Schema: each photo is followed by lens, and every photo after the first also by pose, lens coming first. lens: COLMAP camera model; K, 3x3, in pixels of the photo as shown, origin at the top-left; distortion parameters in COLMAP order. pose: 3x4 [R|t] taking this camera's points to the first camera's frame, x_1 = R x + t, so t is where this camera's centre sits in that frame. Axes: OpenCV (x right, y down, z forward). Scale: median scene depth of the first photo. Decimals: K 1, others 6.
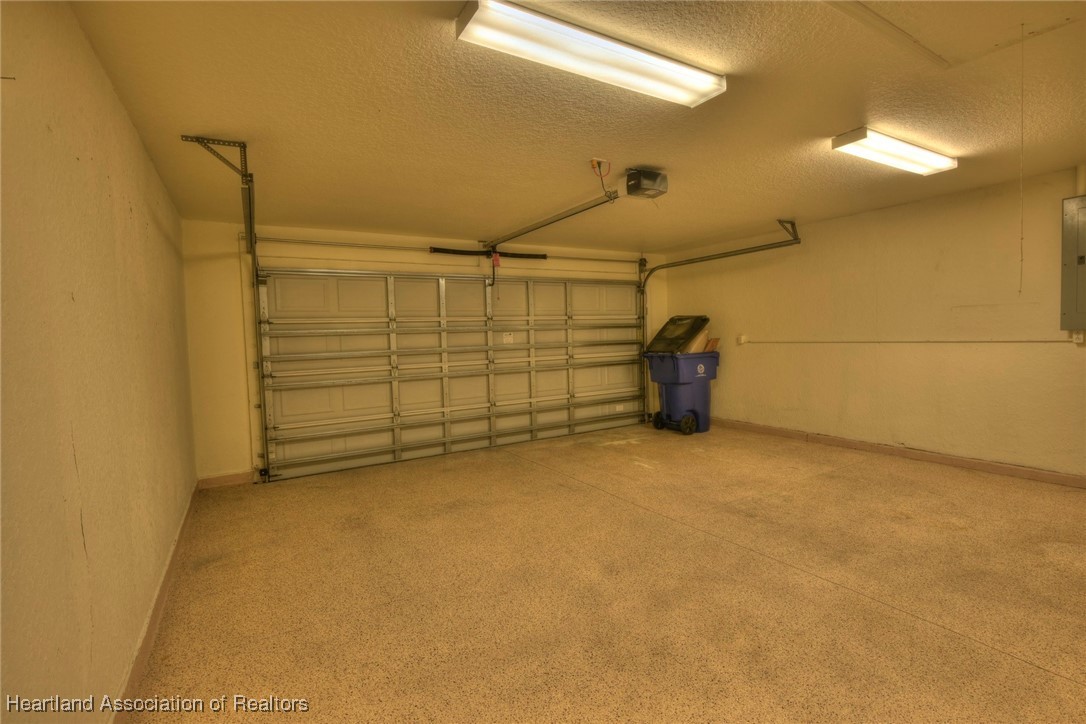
lens RADIAL K [[502.0, 0, 543.8], [0, 502.0, 360.6], [0, 0, 1]] dist [-0.005748, -0.000374]
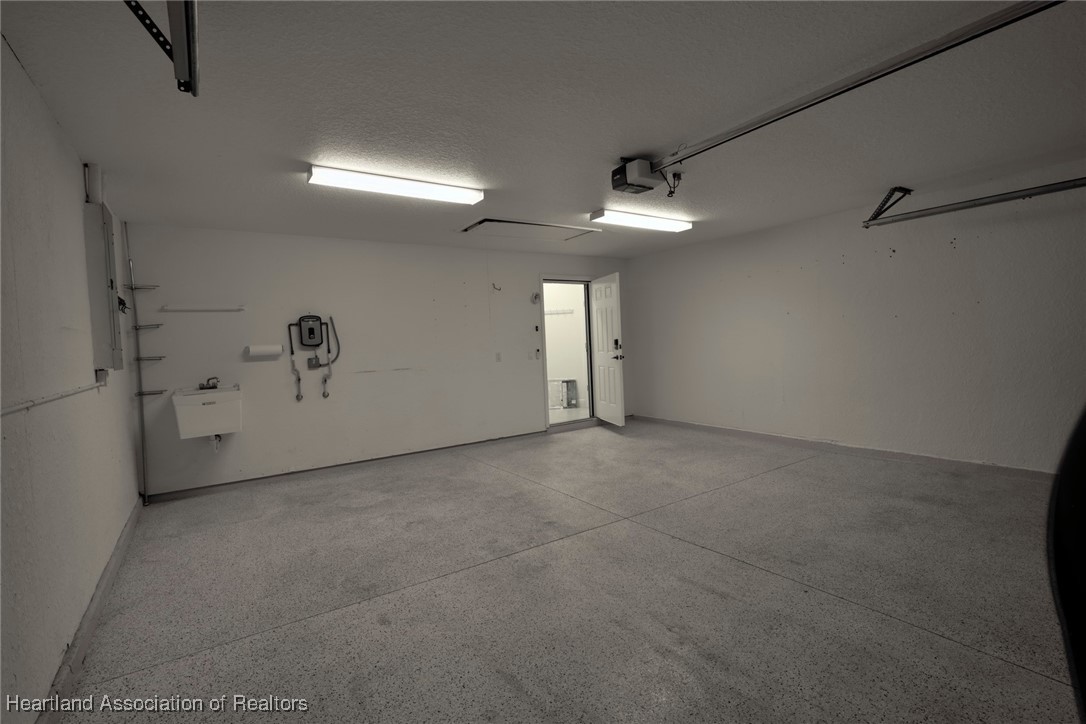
lens RADIAL K [[502.0, 0, 543.2], [0, 502.0, 359.4], [0, 0, 1]] dist [-0.005748, -0.000374]
pose [[-0.995411, 0.075401, -0.058917, 0.469798], [0.069789, 0.993299, 0.092120, -0.112957], [0.065468, 0.087586, -0.994003, 2.007655]]
